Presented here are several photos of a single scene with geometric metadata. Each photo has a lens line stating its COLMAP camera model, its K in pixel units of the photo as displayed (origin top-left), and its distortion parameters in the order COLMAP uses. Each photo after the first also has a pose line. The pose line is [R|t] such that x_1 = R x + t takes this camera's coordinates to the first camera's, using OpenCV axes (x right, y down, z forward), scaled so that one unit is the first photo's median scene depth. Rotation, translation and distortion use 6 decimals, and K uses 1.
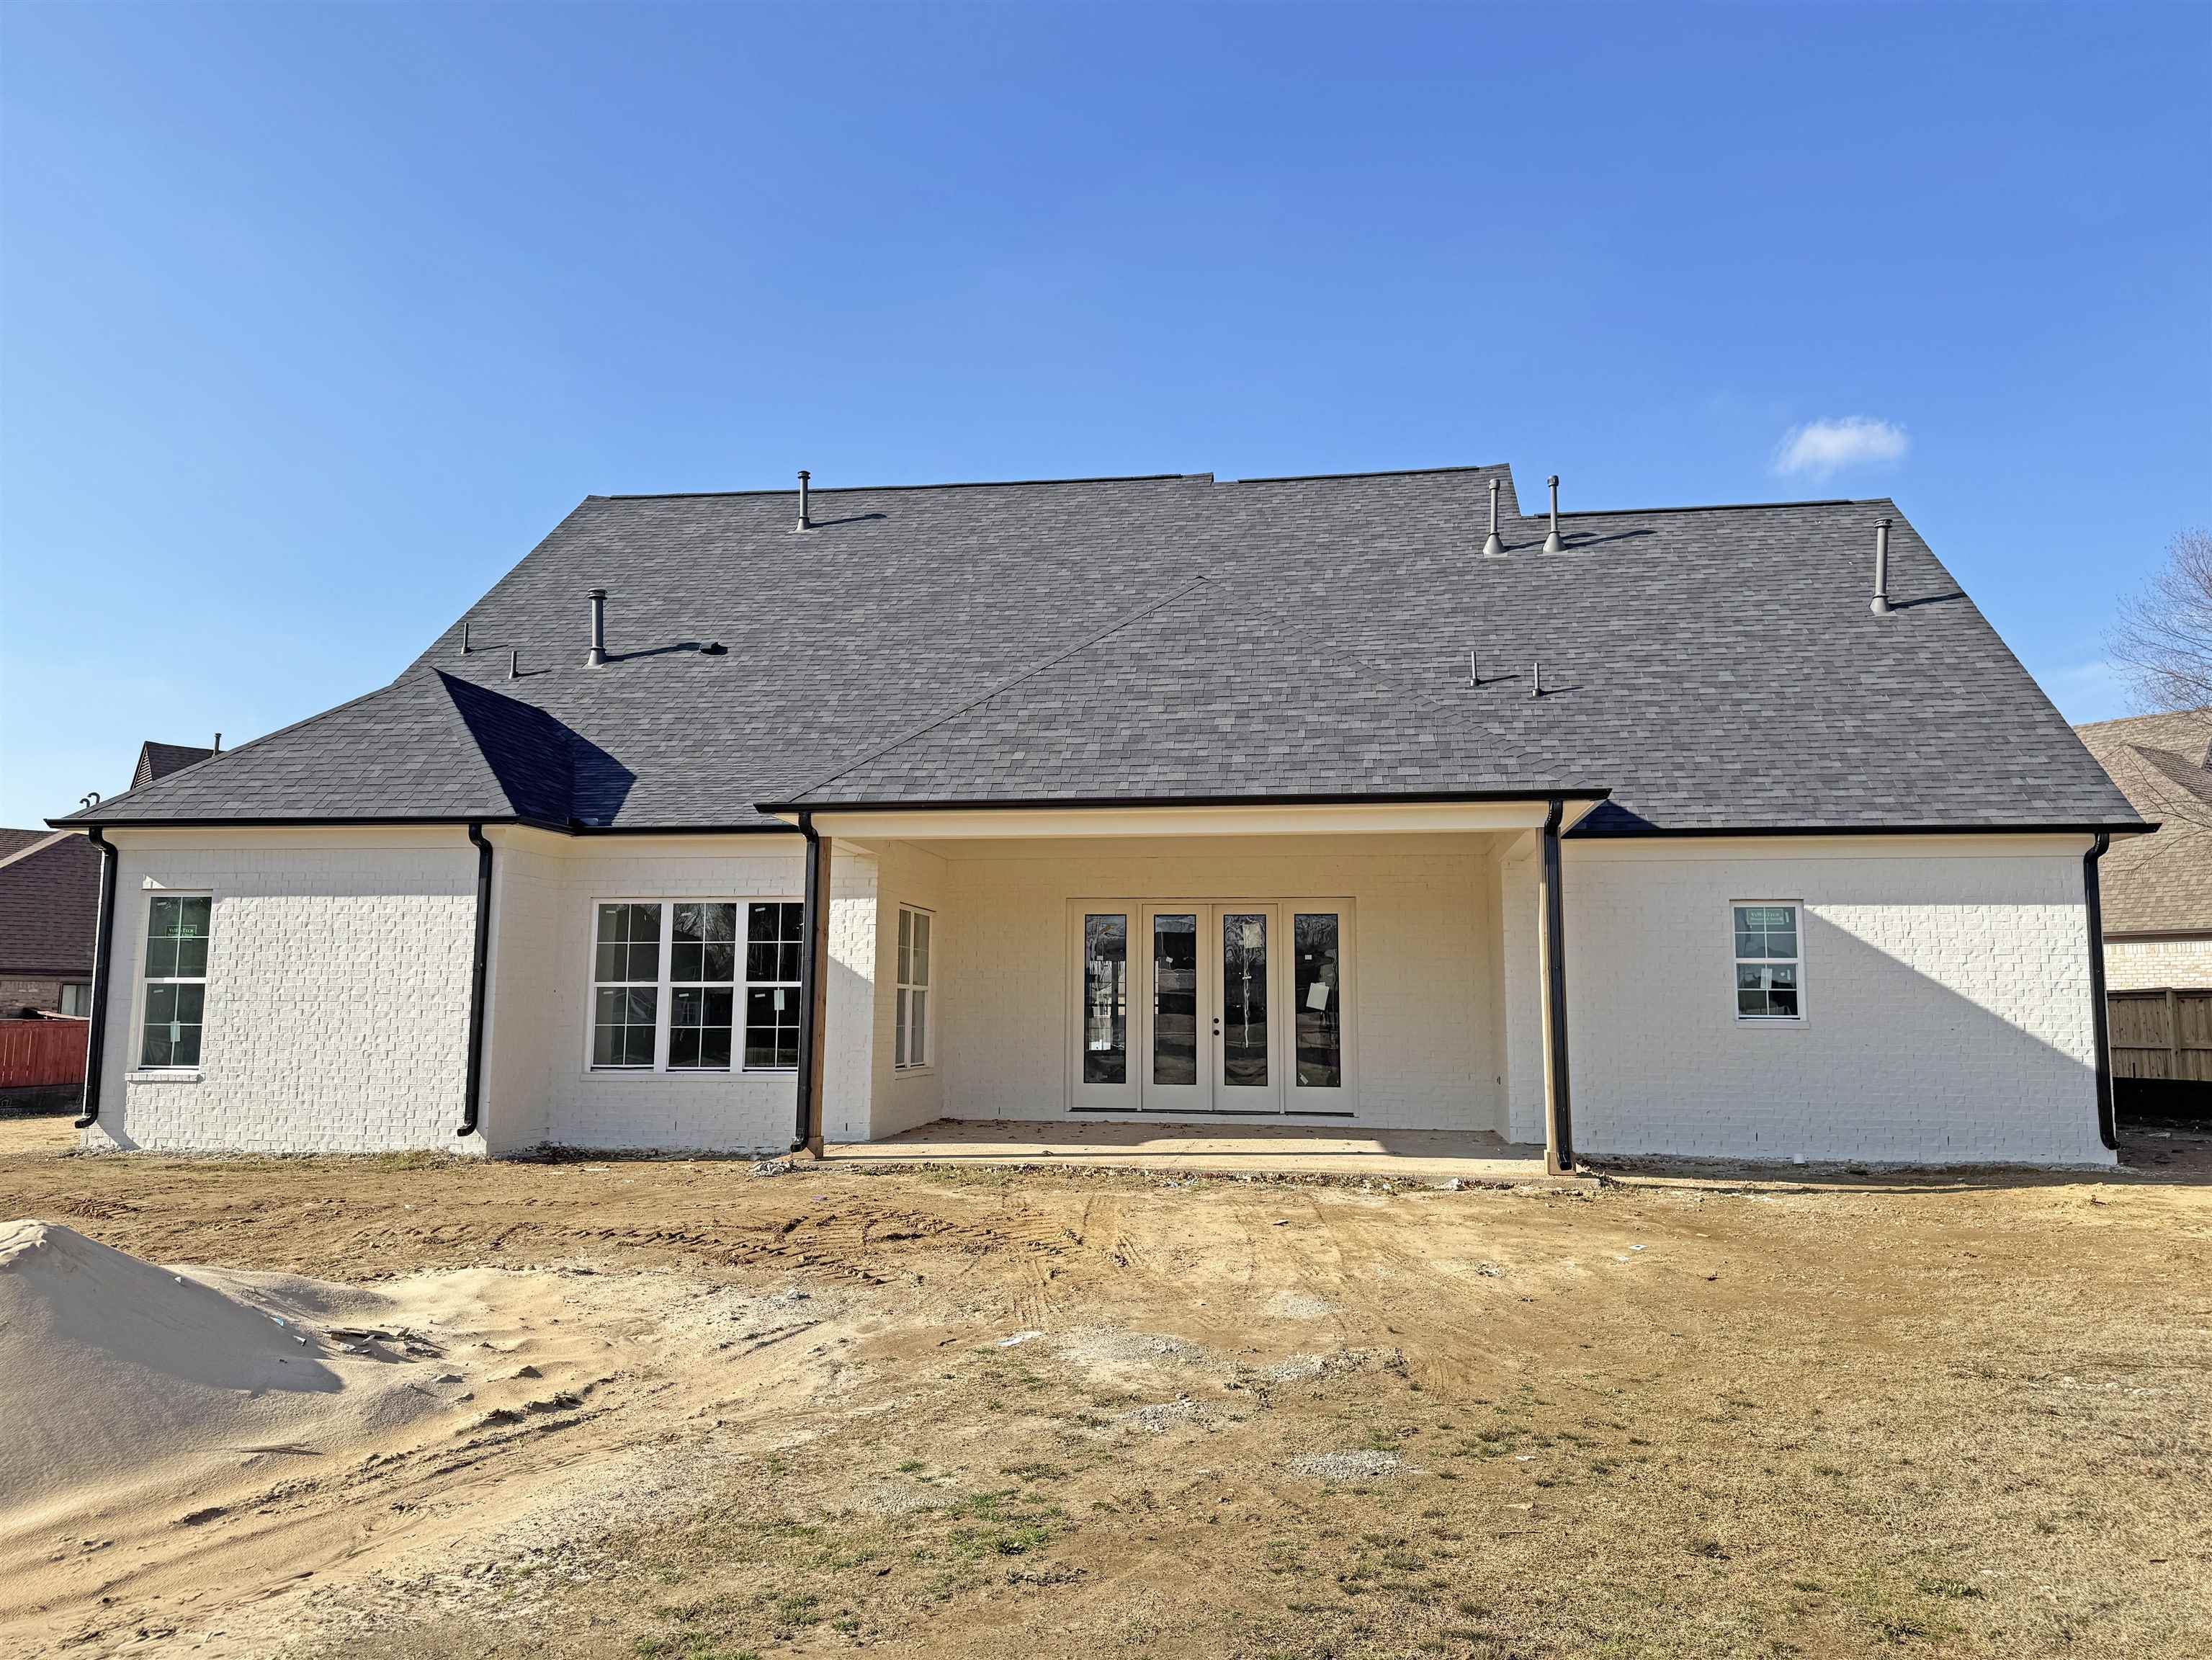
lens RADIAL K [[1541.5, 0, 1106.0], [0, 1541.5, 830.0], [0, 0, 1]] dist [-0.000711, -0.045394]
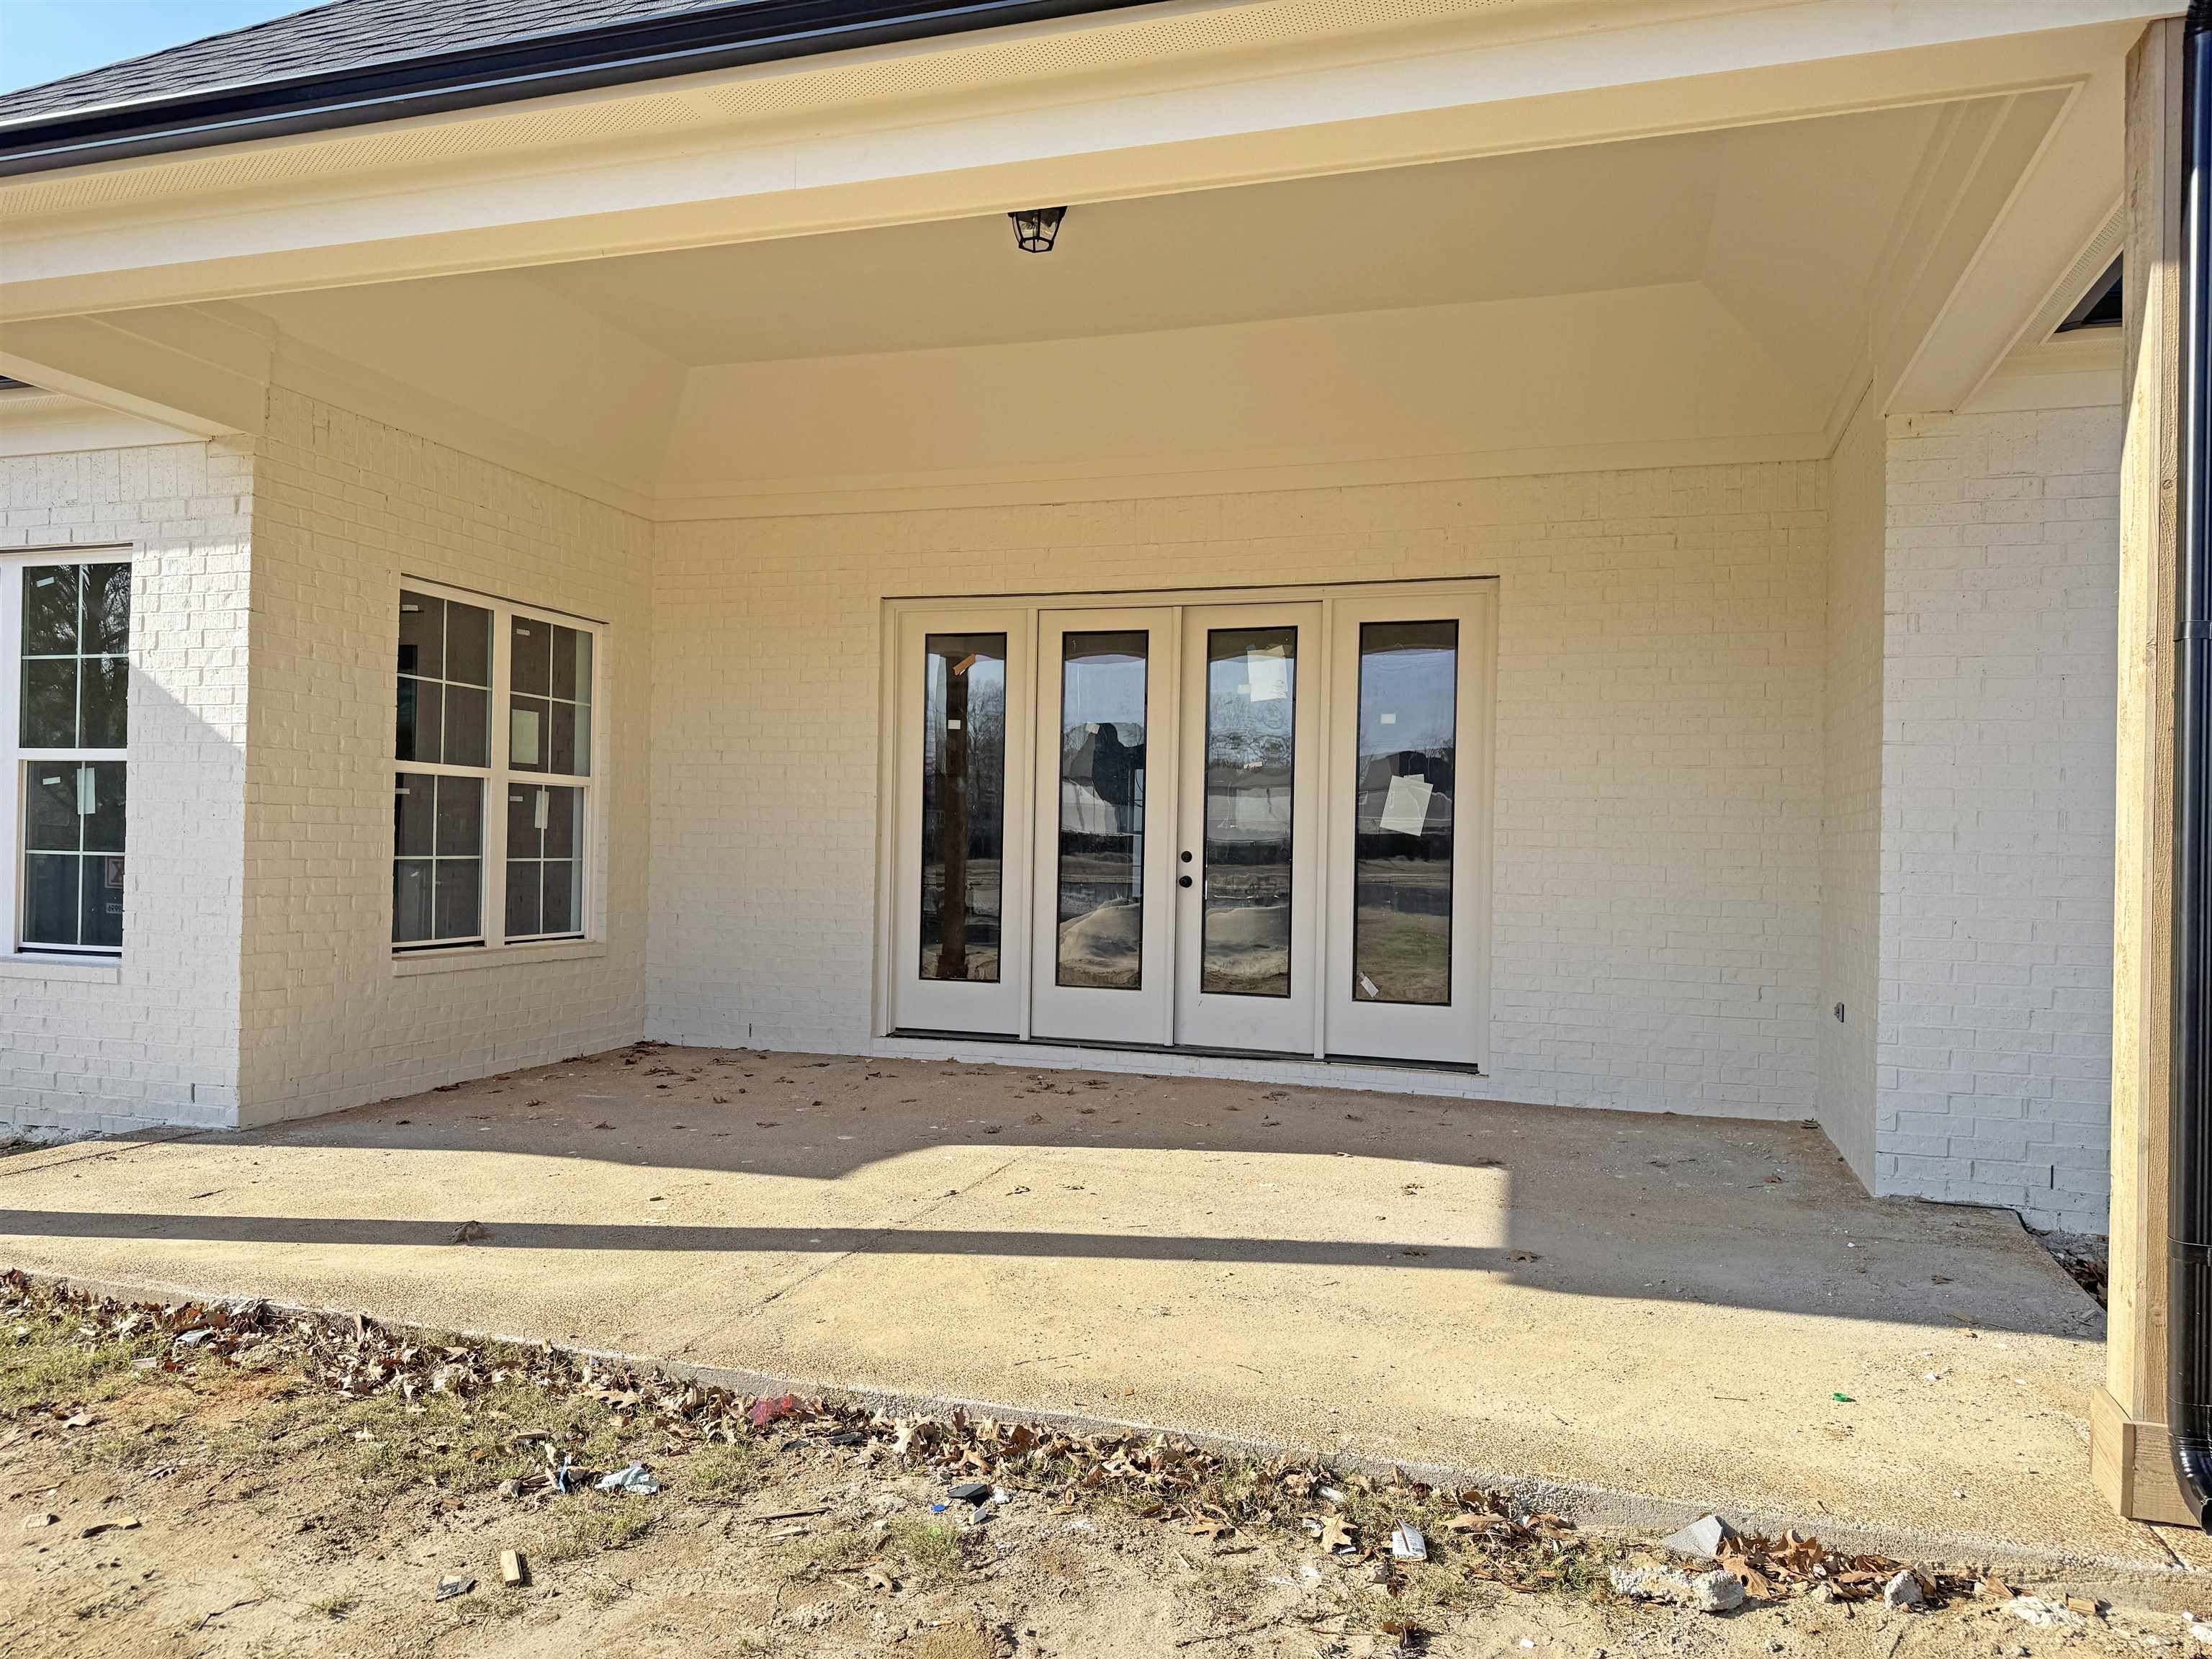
lens RADIAL K [[1529.0, 0, 1106.0], [0, 1529.0, 829.5], [0, 0, 1]] dist [0.049515, 0.000046]
pose [[0.986211, 0.011519, -0.165089, 0.132592], [0.005327, 0.994848, 0.101237, 0.073211], [0.165405, -0.100720, 0.981069, 0.579388]]
